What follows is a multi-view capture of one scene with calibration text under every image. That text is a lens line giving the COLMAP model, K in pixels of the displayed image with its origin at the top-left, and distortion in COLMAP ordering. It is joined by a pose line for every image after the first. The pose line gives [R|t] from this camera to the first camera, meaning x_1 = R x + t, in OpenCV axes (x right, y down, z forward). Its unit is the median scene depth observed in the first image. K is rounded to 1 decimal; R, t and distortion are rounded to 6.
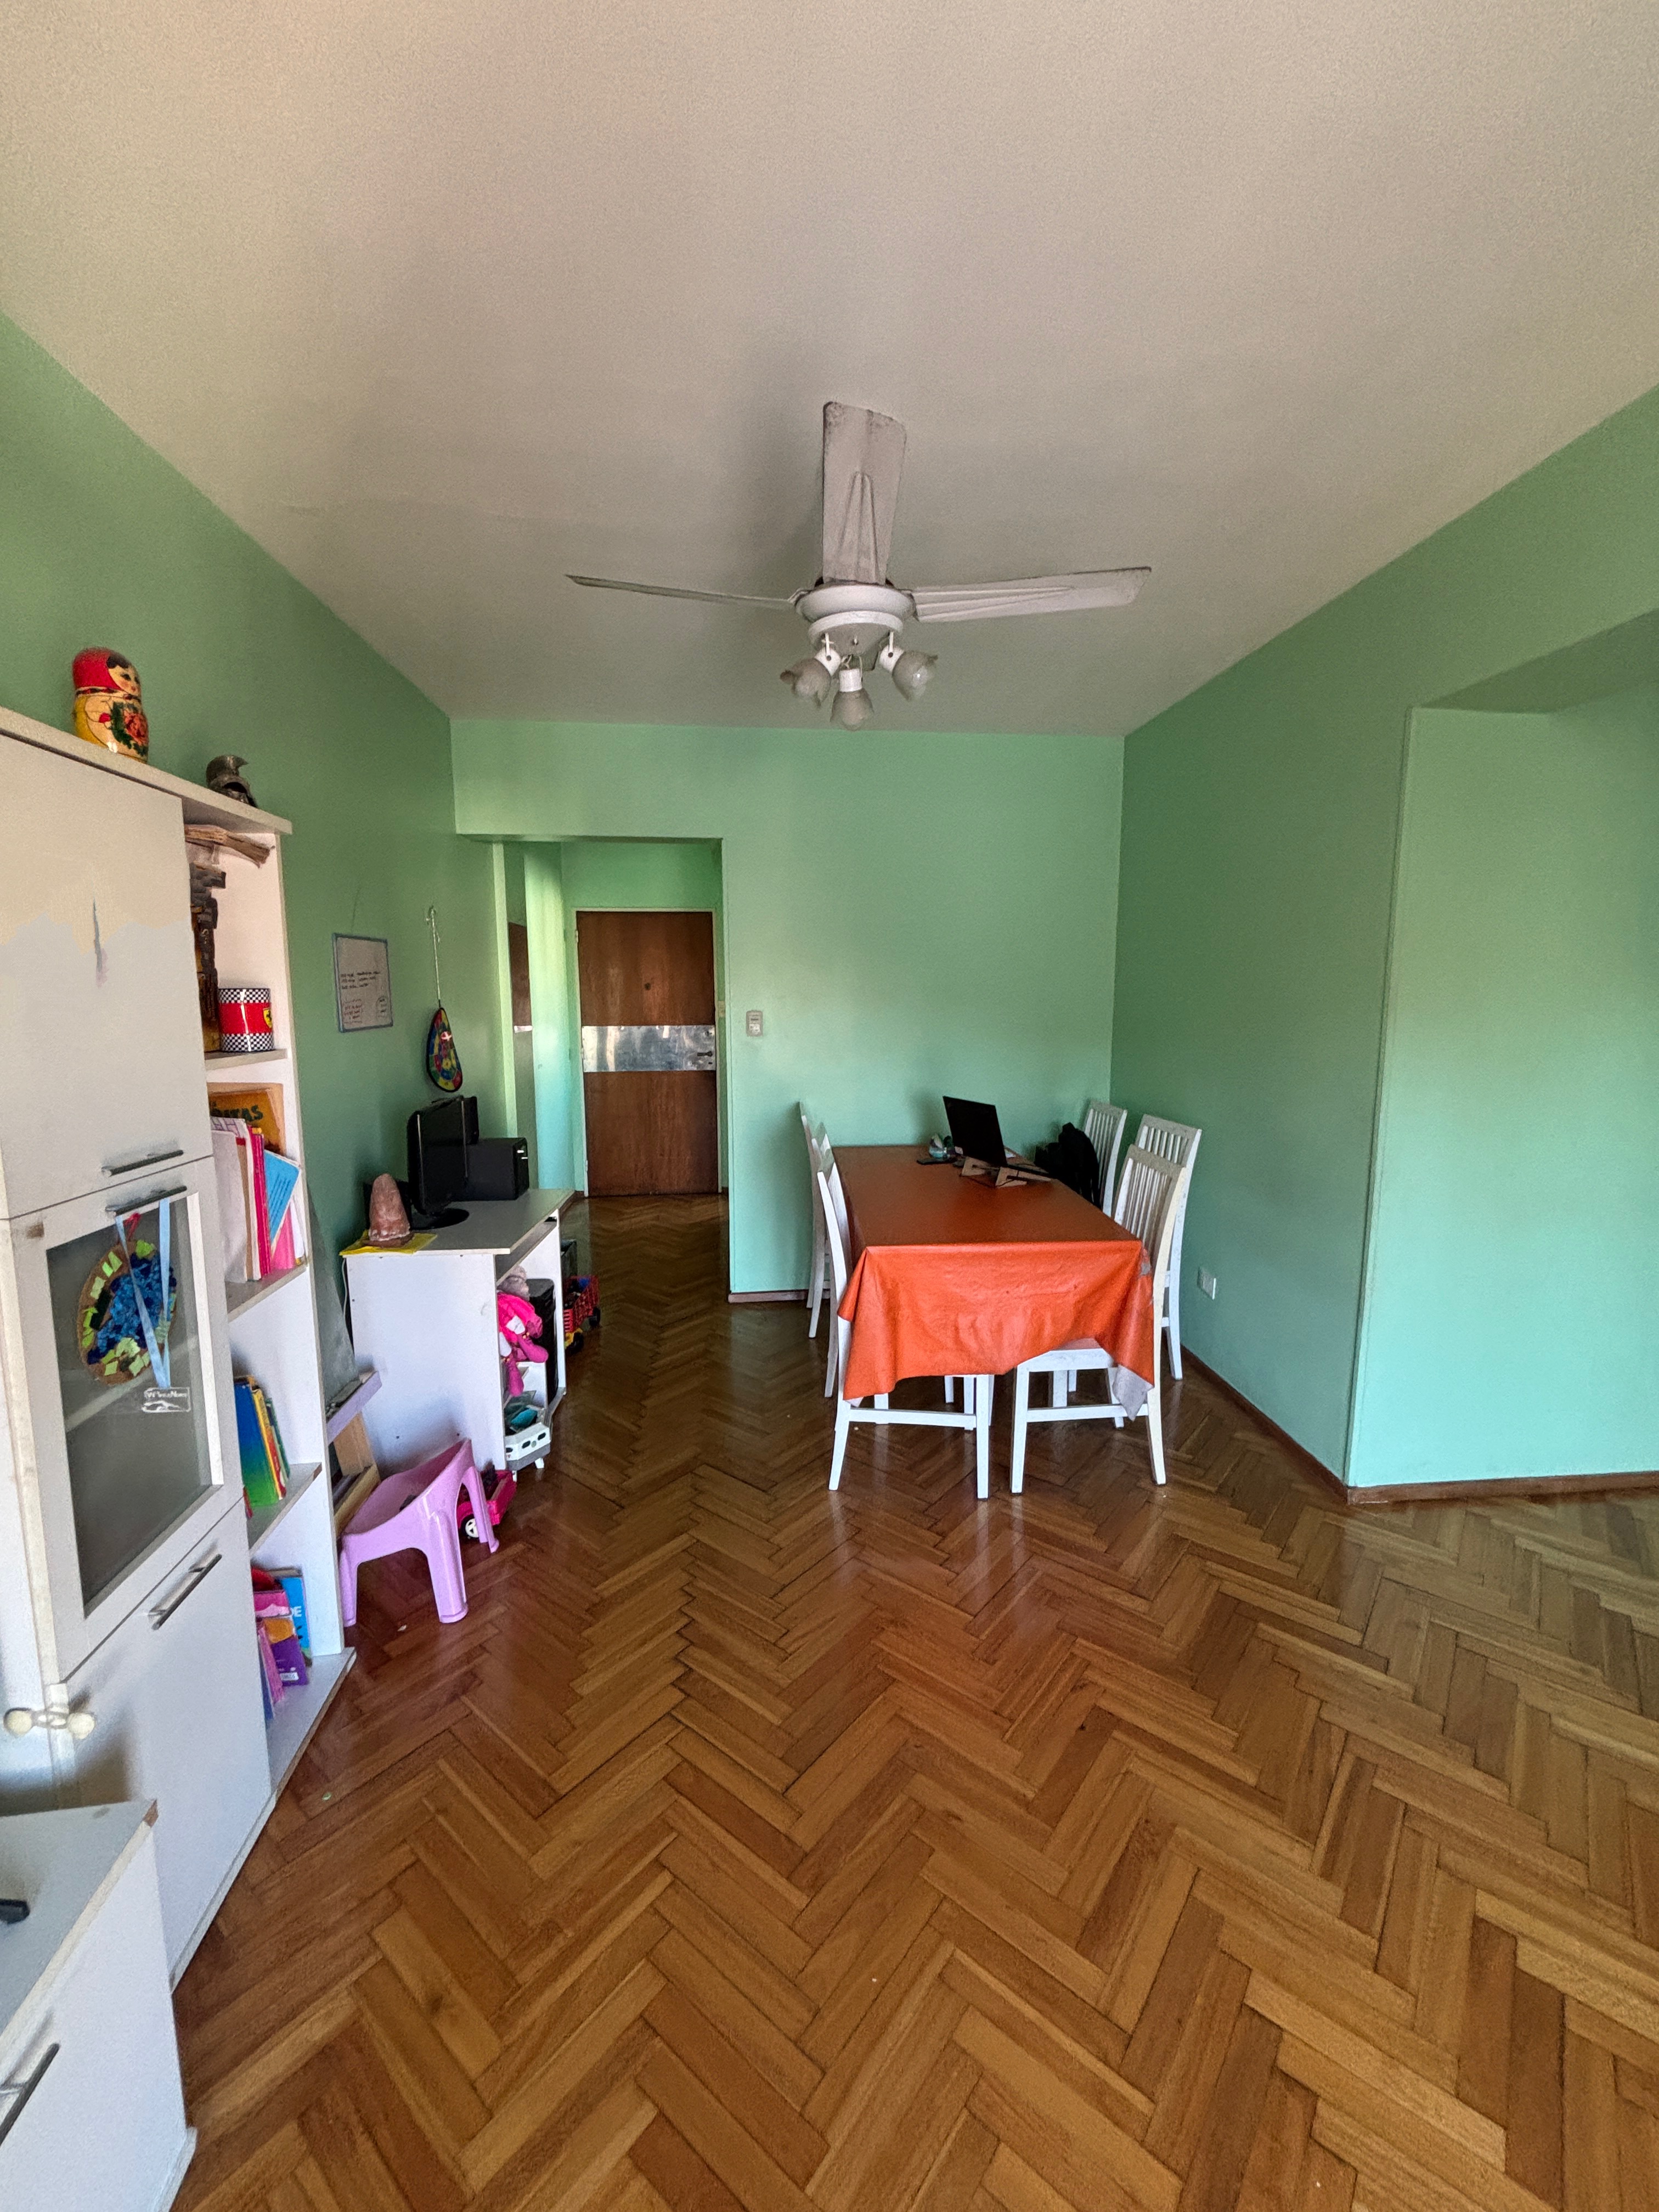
lens RADIAL K [[884.1, 0, 829.5], [0, 884.1, 1106.0], [0, 0, 1]] dist [0.013702, -0.009342]
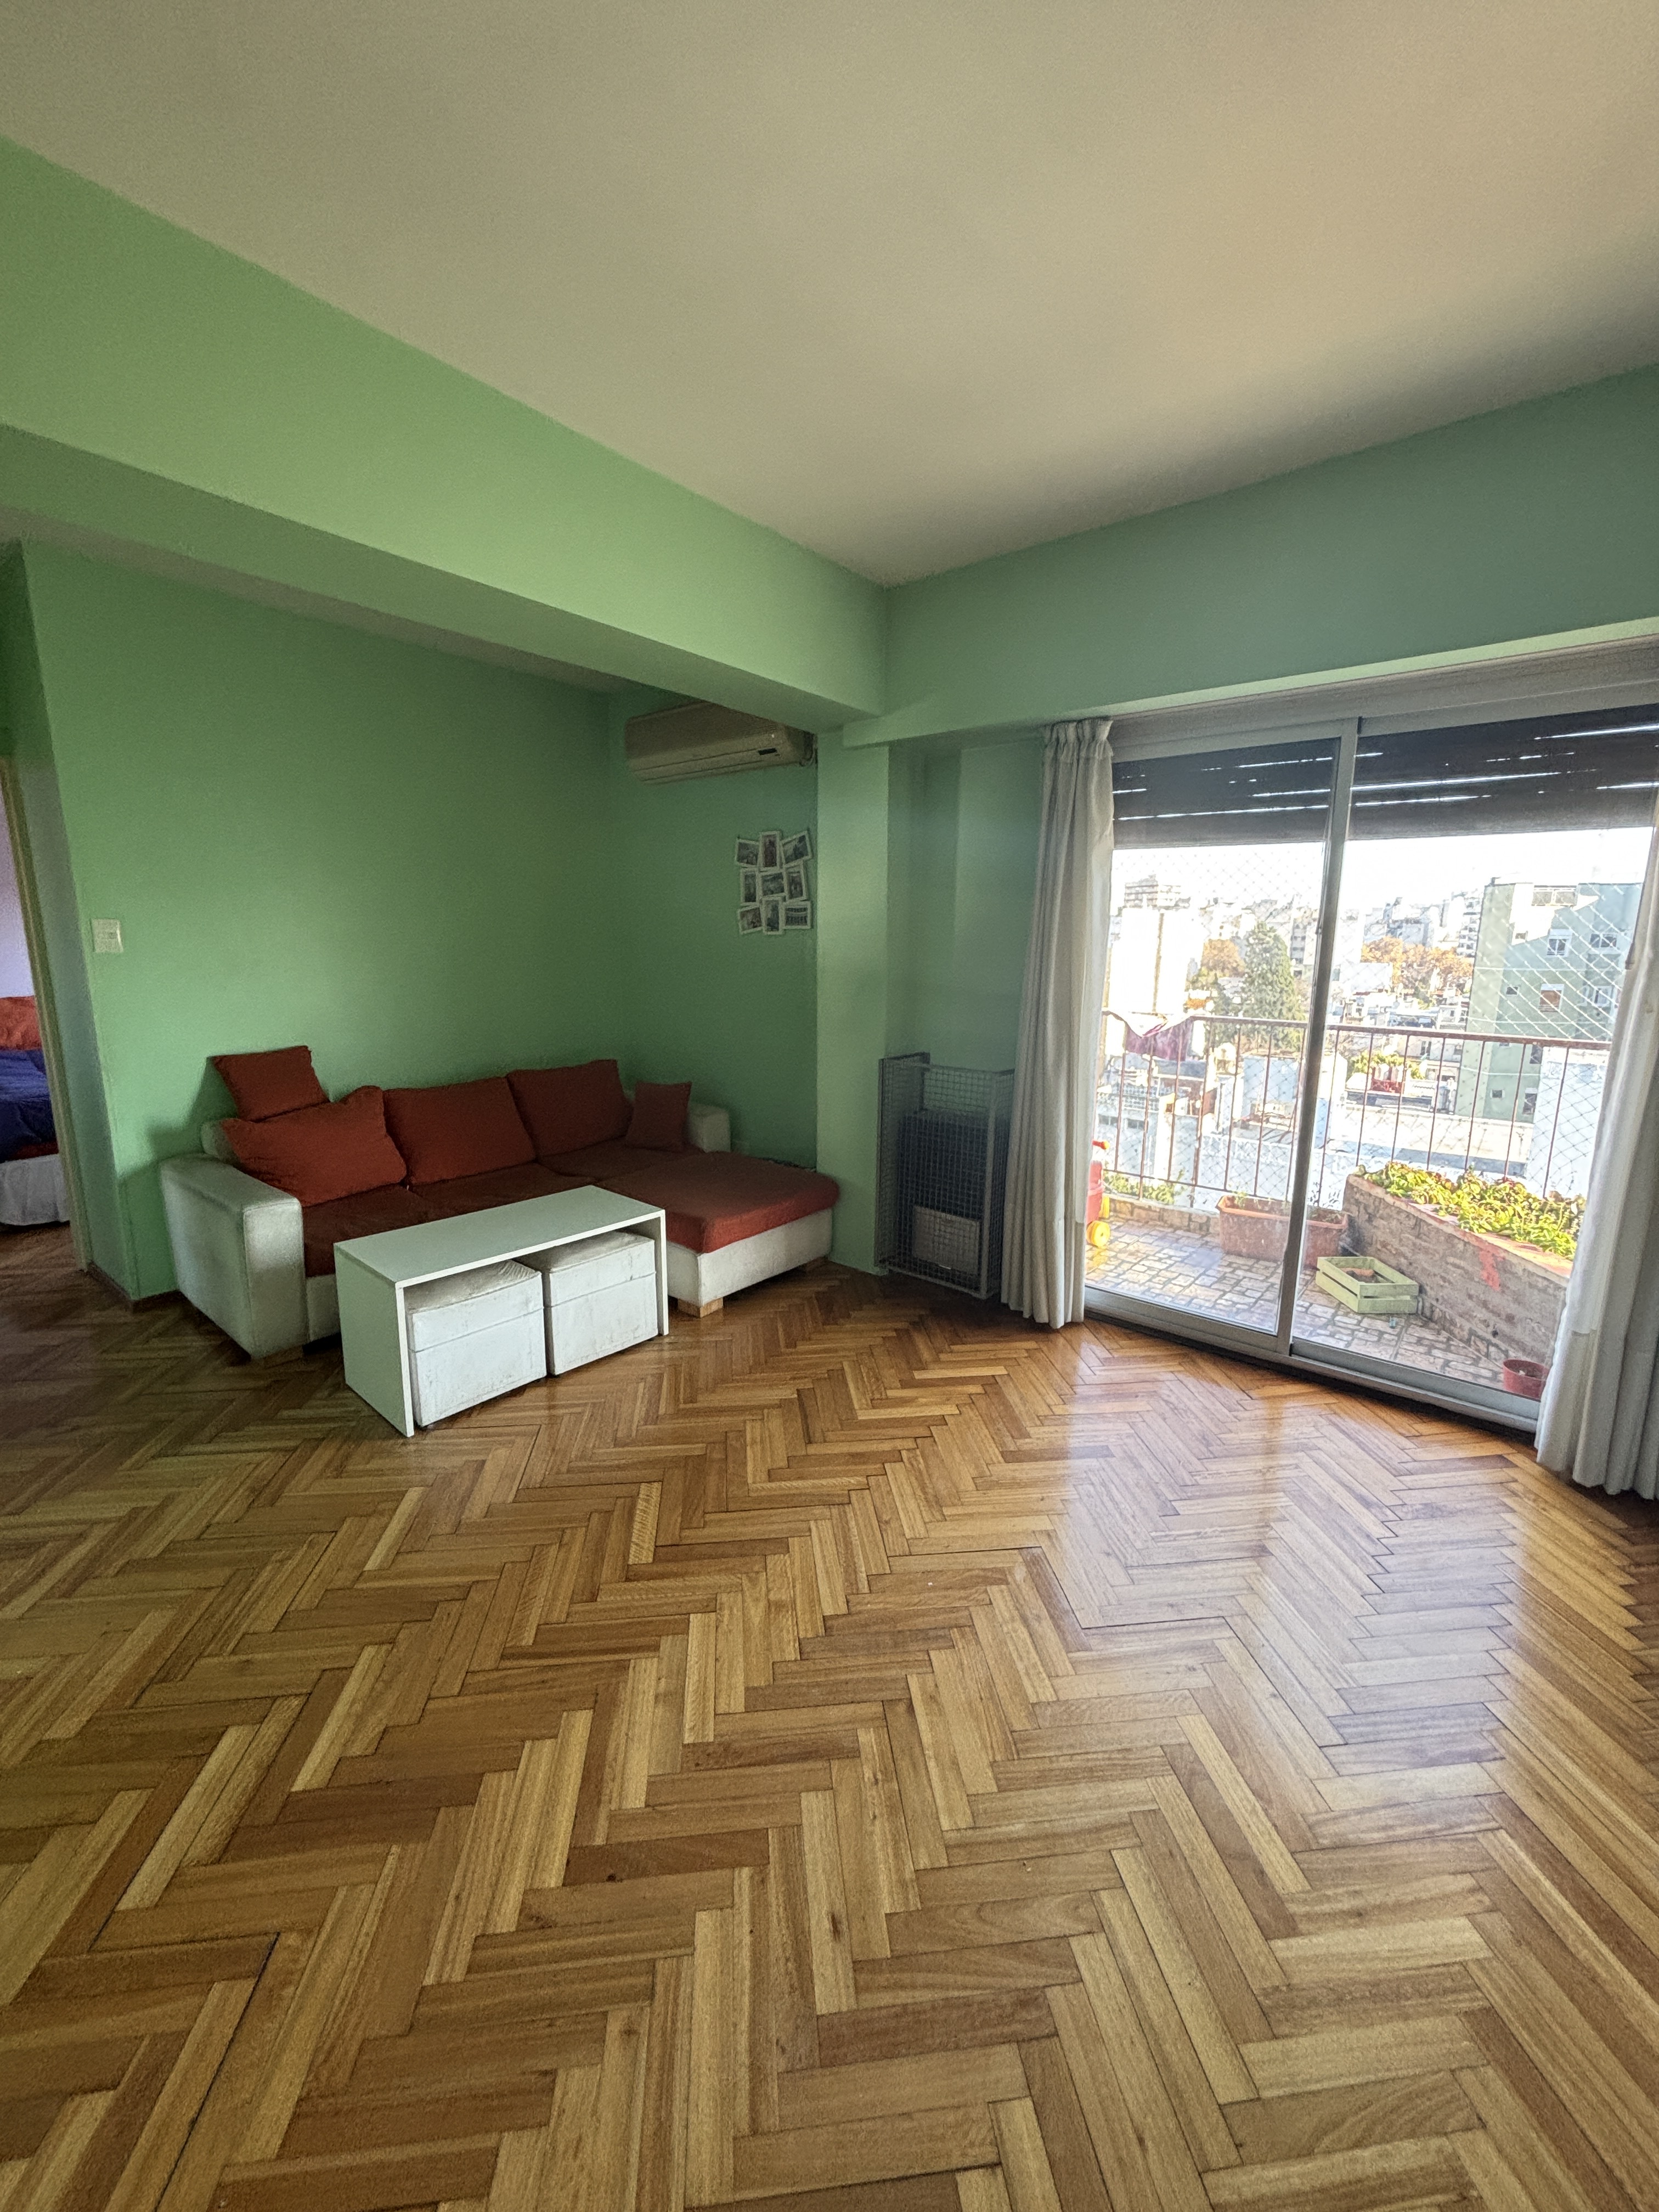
lens RADIAL K [[884.1, 0, 829.5], [0, 884.1, 1106.0], [0, 0, 1]] dist [0.013702, -0.009342]
pose [[-0.715319, -0.141894, 0.684240, -0.298080], [0.076980, 0.957207, 0.278978, -0.136379], [-0.694545, 0.252231, -0.673786, 1.347134]]
